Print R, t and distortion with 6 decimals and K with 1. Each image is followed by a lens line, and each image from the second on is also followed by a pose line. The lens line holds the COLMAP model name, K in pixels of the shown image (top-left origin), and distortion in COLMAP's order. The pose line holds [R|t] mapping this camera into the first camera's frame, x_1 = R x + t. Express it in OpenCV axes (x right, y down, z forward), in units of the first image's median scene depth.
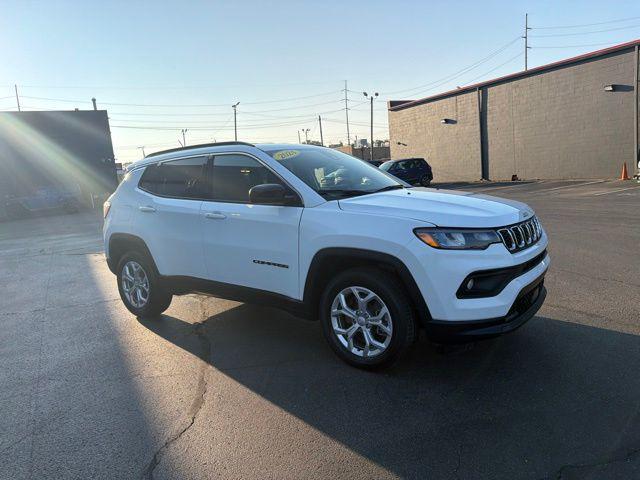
lens RADIAL K [[447.1, 0, 322.0], [0, 447.1, 240.5], [0, 0, 1]] dist [0.081882, -0.113204]
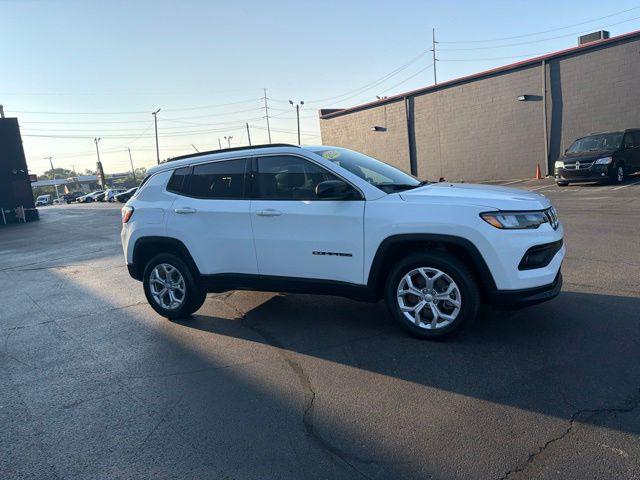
lens RADIAL K [[447.1, 0, 322.0], [0, 447.1, 240.5], [0, 0, 1]] dist [0.081882, -0.113204]
pose [[0.984802, -0.045123, 0.167716, -0.255630], [0.047897, 0.998774, -0.012527, 0.025463], [-0.166945, 0.020370, 0.985756, -0.056145]]
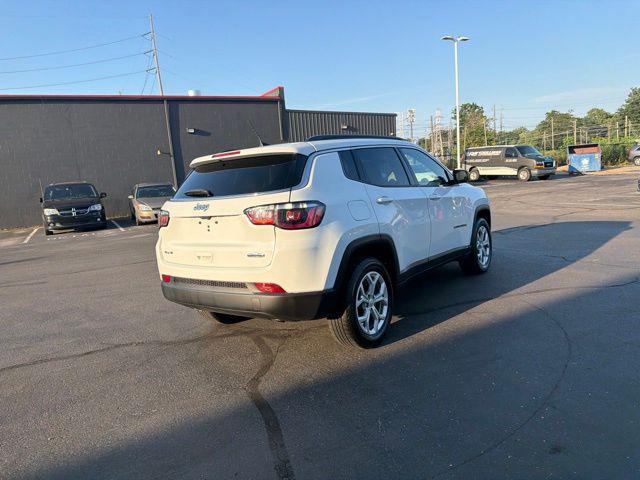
lens RADIAL K [[447.1, 0, 322.0], [0, 447.1, 240.5], [0, 0, 1]] dist [0.081882, -0.113204]
pose [[0.018025, -0.072298, 0.997220, -1.245734], [0.228178, 0.971359, 0.066299, -0.079322], [-0.973452, 0.226349, 0.034006, 1.110490]]
